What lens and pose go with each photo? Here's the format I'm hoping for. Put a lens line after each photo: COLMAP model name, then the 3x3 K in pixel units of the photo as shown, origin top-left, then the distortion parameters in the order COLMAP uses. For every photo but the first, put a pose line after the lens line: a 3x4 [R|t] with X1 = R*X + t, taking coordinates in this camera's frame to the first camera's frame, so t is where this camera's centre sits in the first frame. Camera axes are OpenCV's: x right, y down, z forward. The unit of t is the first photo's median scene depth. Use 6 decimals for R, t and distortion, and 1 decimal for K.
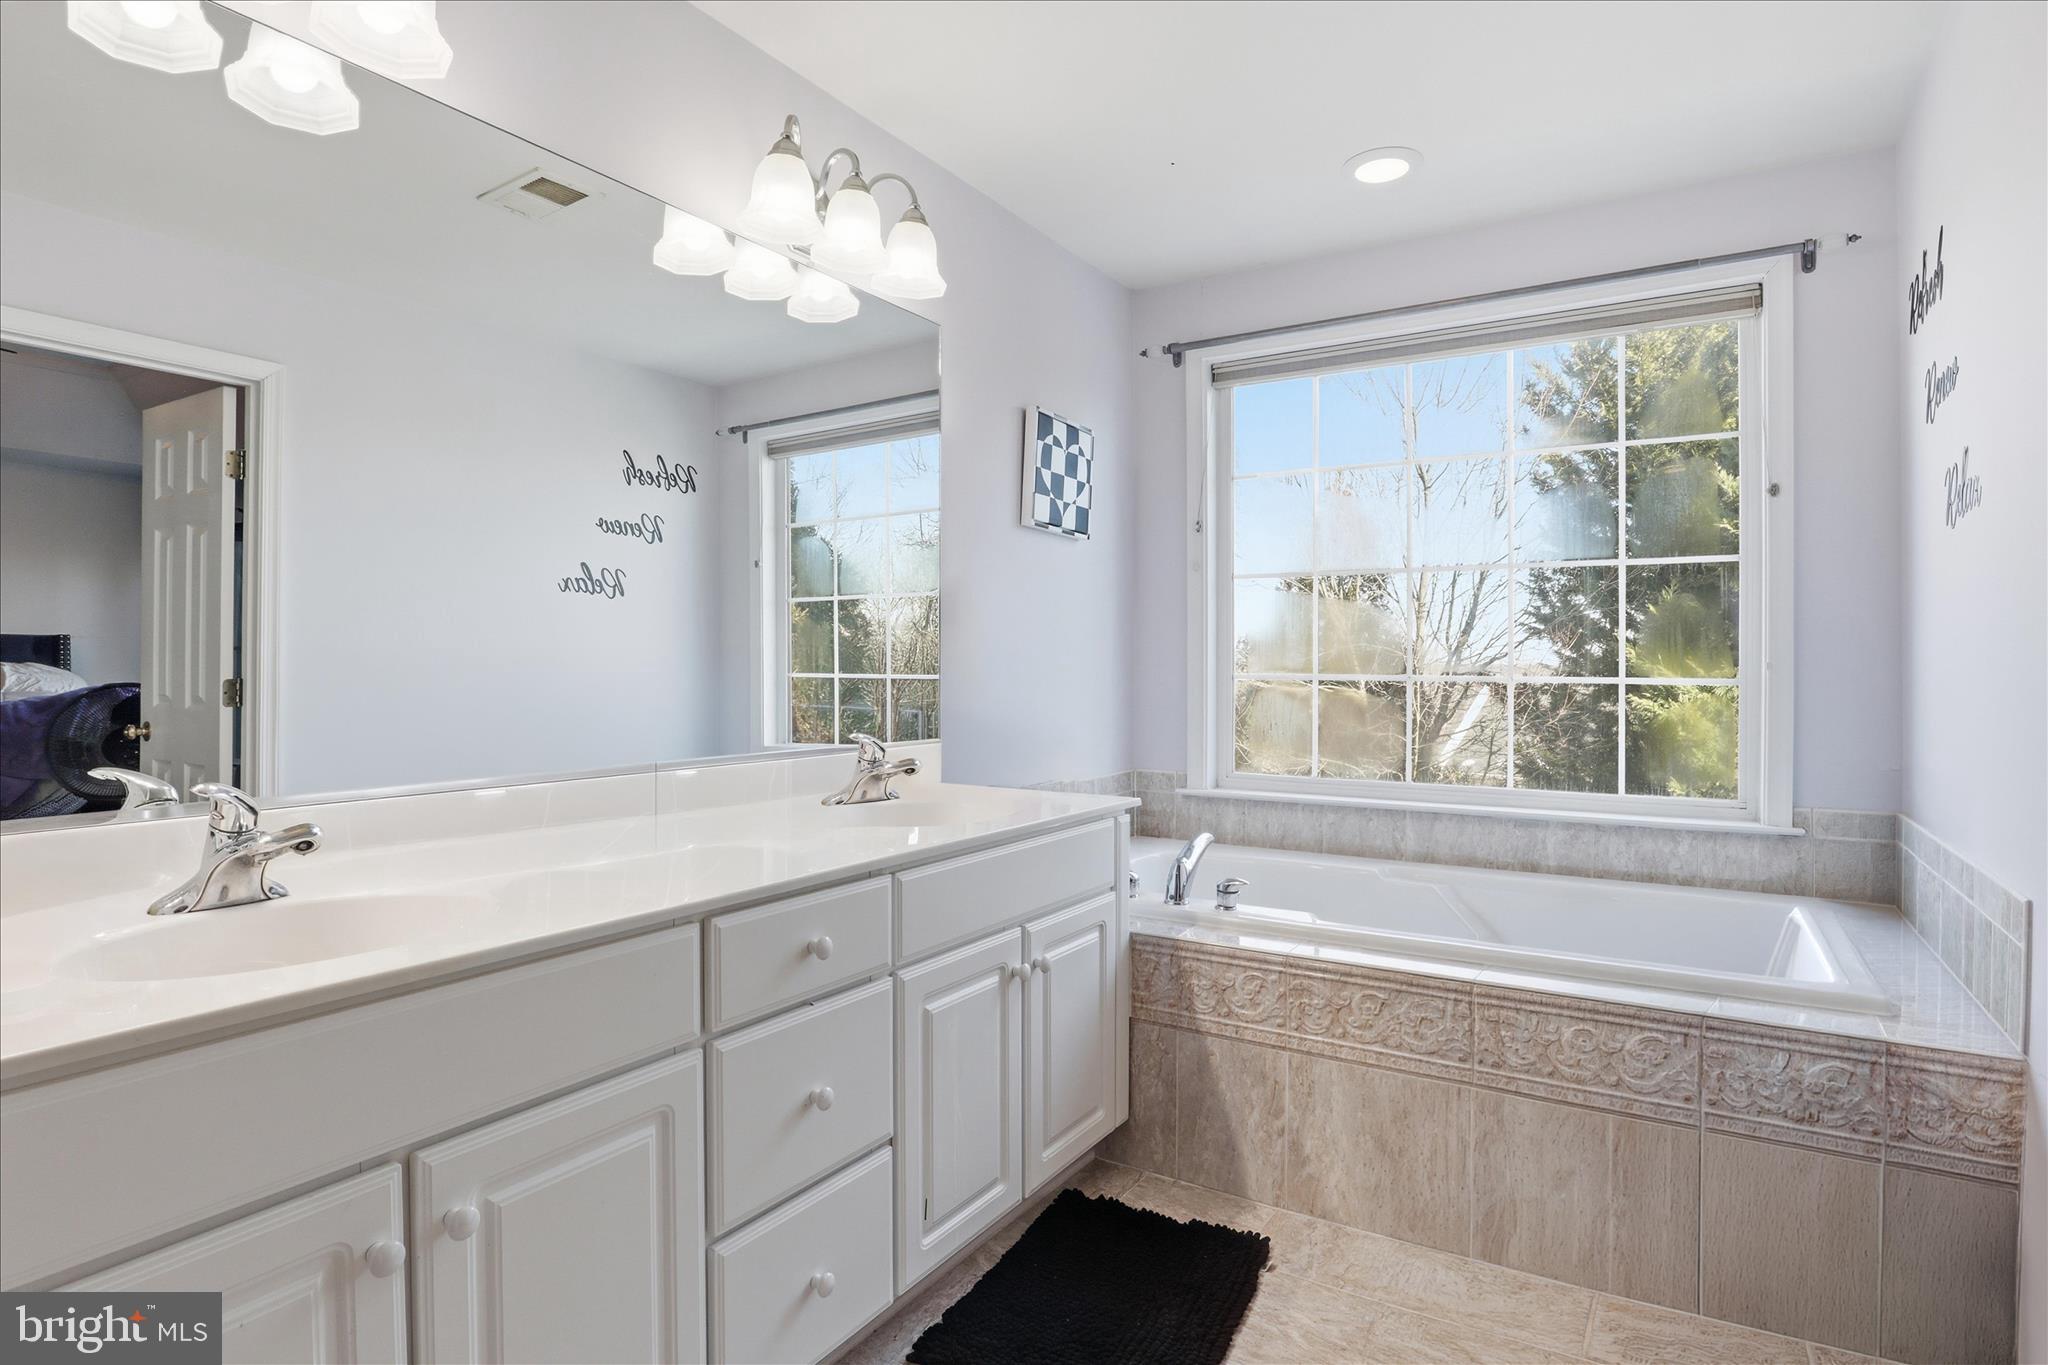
lens RADIAL K [[1060.5, 0, 1029.6], [0, 1060.5, 674.6], [0, 0, 1]] dist [-0.033837, 0.003769]
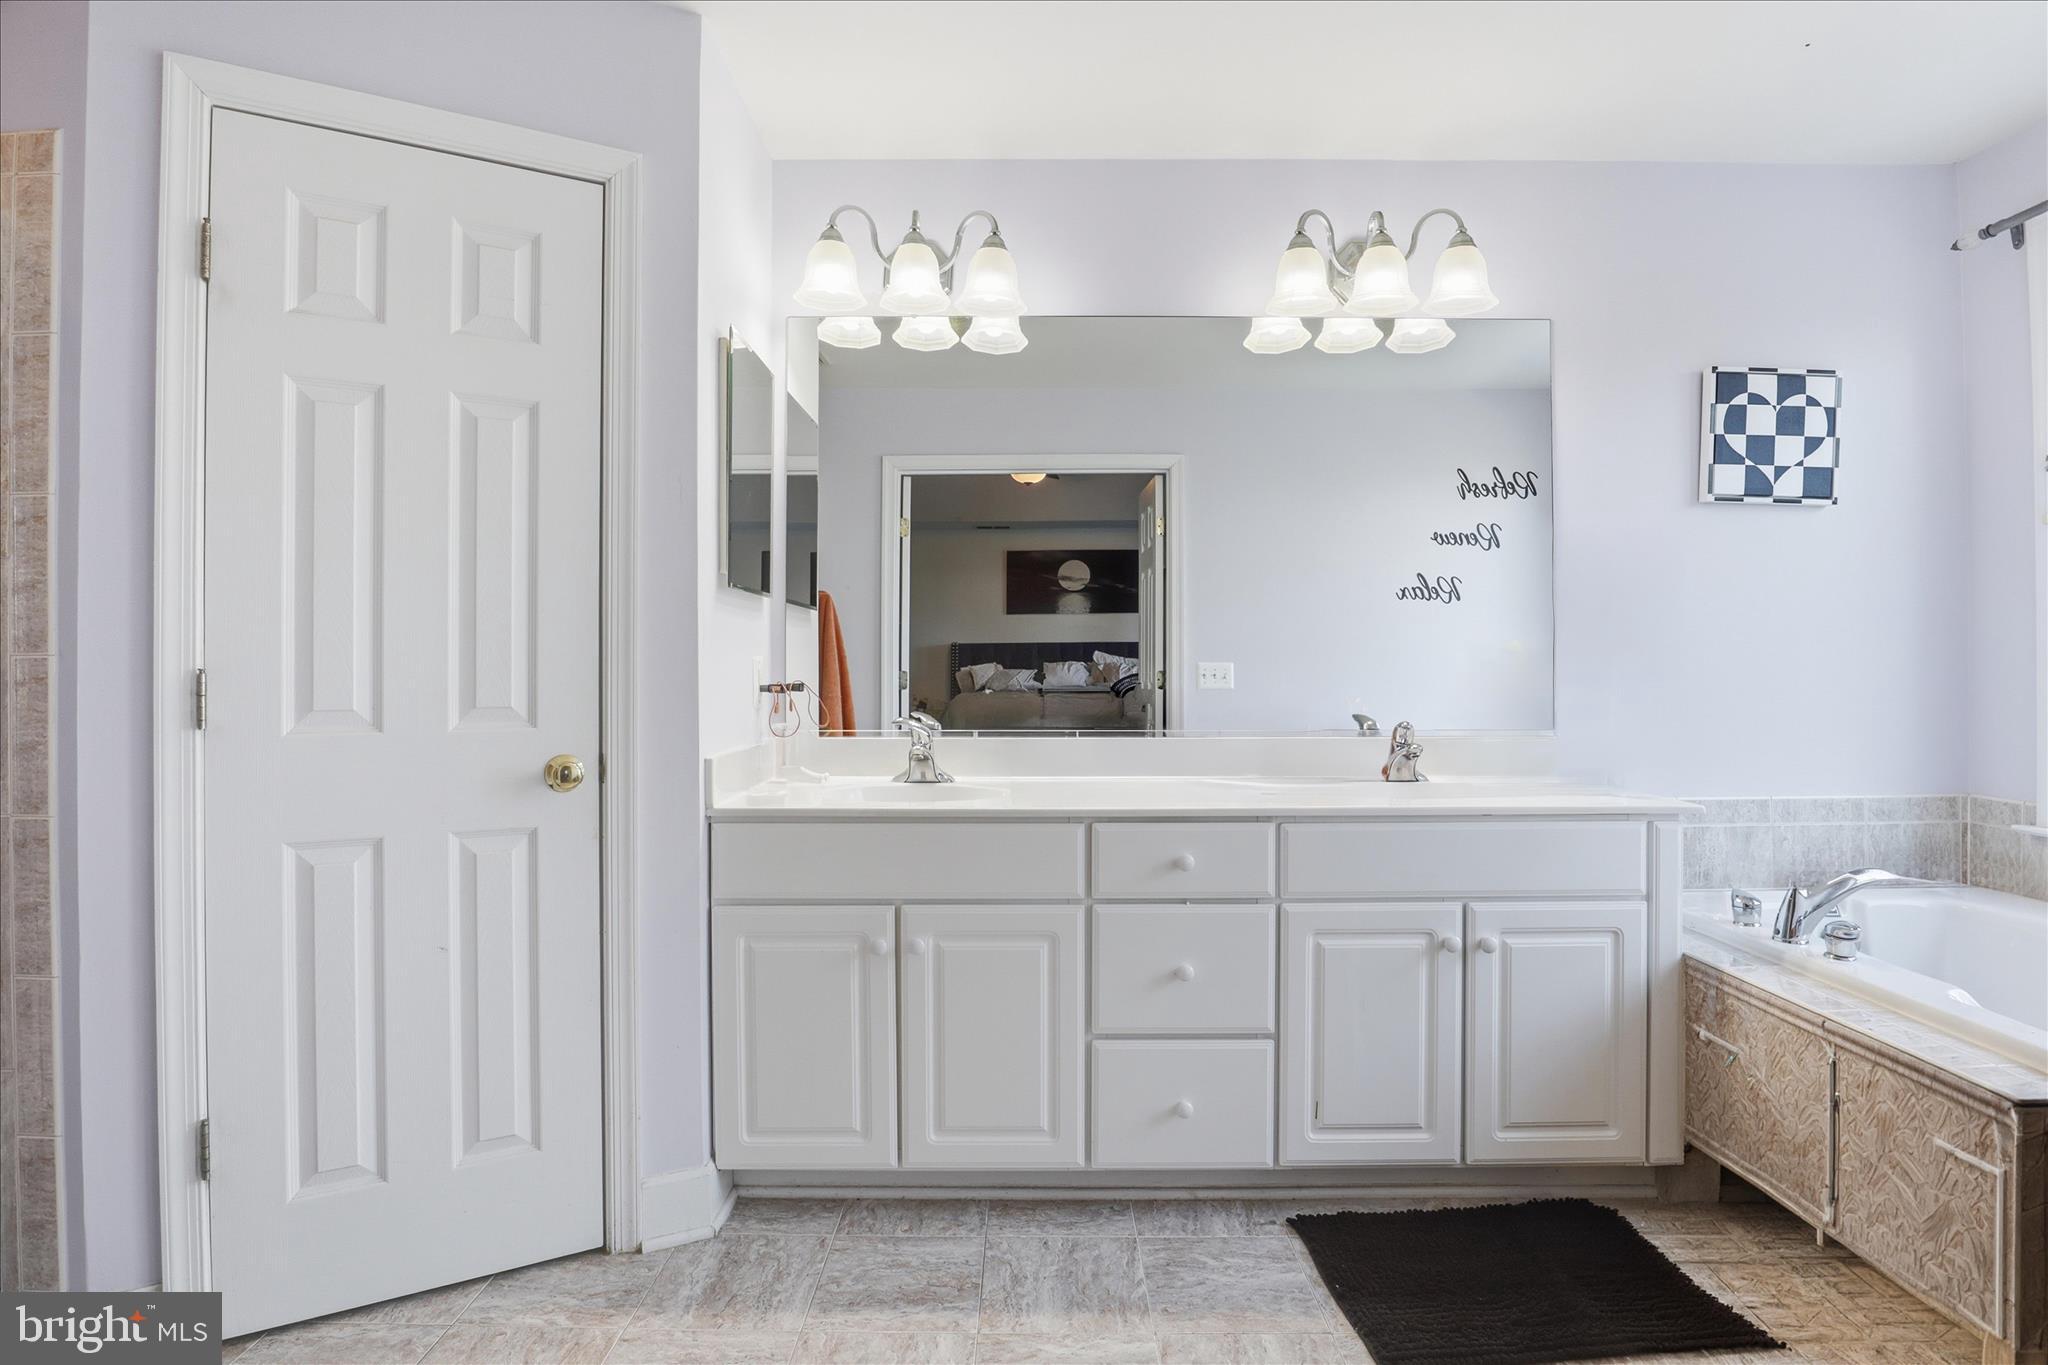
lens RADIAL K [[1060.5, 0, 1041.4], [0, 1060.5, 675.7], [0, 0, 1]] dist [-0.033837, 0.003769]
pose [[0.528511, 0.002890, -0.848921, 0.445972], [-0.003065, 0.999994, 0.001496, 0.006451], [0.848921, 0.001811, 0.528517, 0.056242]]
